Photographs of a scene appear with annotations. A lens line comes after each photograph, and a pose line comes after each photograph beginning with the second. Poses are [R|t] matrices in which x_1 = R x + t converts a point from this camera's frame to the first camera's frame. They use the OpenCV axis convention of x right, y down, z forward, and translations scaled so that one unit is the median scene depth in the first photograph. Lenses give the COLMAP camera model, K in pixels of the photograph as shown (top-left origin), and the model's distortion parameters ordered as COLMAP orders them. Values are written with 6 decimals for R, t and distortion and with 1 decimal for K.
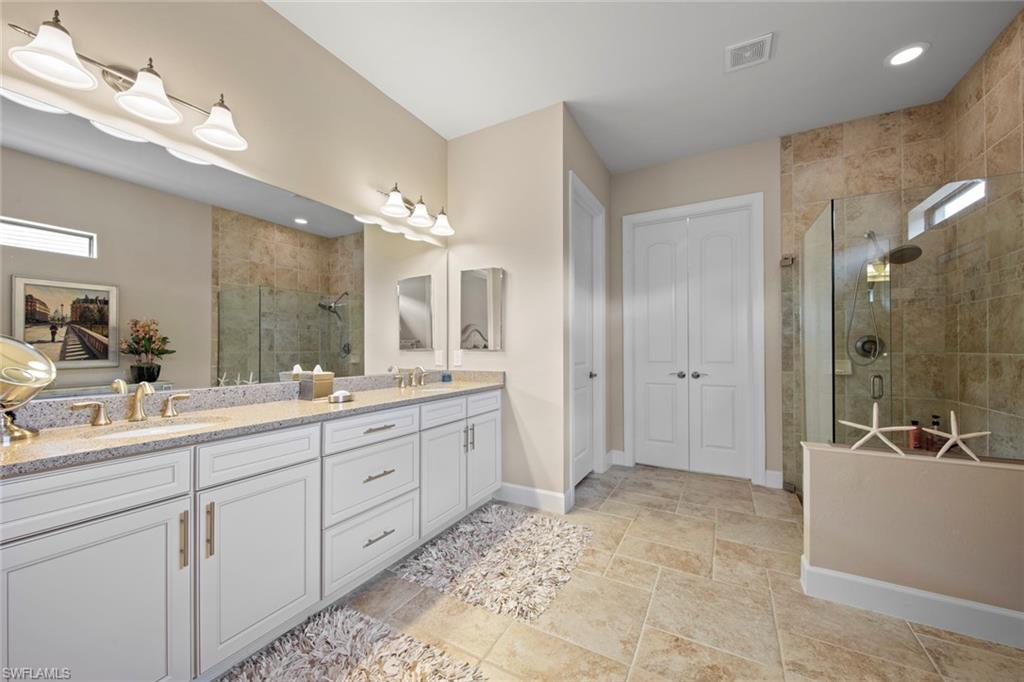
lens RADIAL K [[389.1, 0, 504.4], [0, 389.1, 345.1], [0, 0, 1]] dist [0.008399, -0.004580]
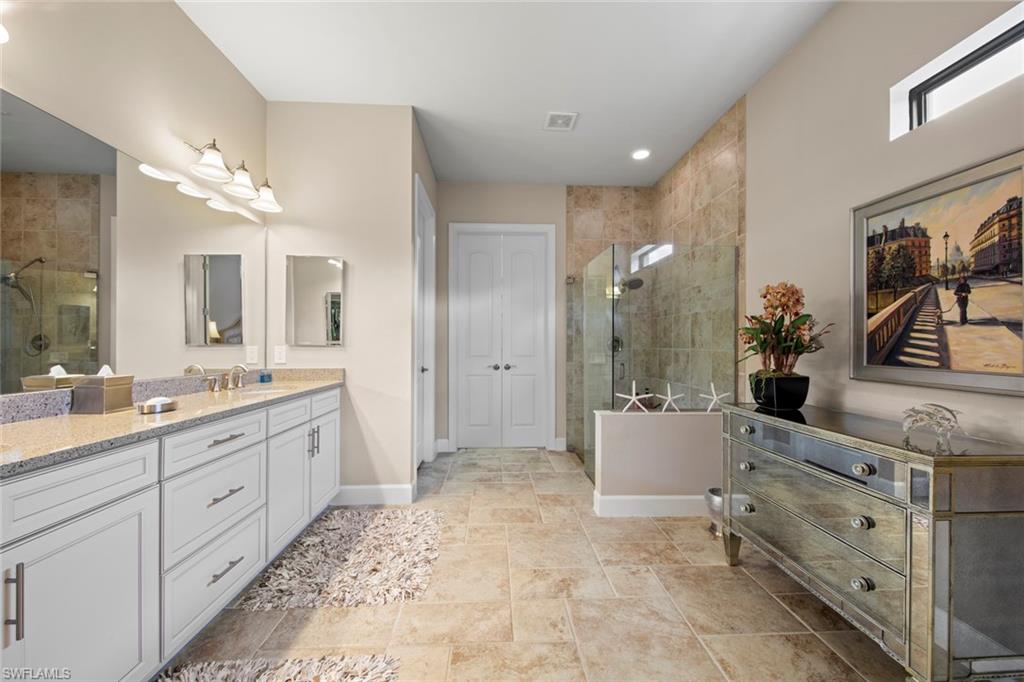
lens RADIAL K [[389.1, 0, 516.2], [0, 389.1, 341.6], [0, 0, 1]] dist [0.008399, -0.004580]
pose [[0.840868, 0.009196, 0.541162, -0.196138], [-0.010028, 0.999949, -0.001410, 0.000471], [-0.541148, -0.004241, 0.840917, -0.027359]]
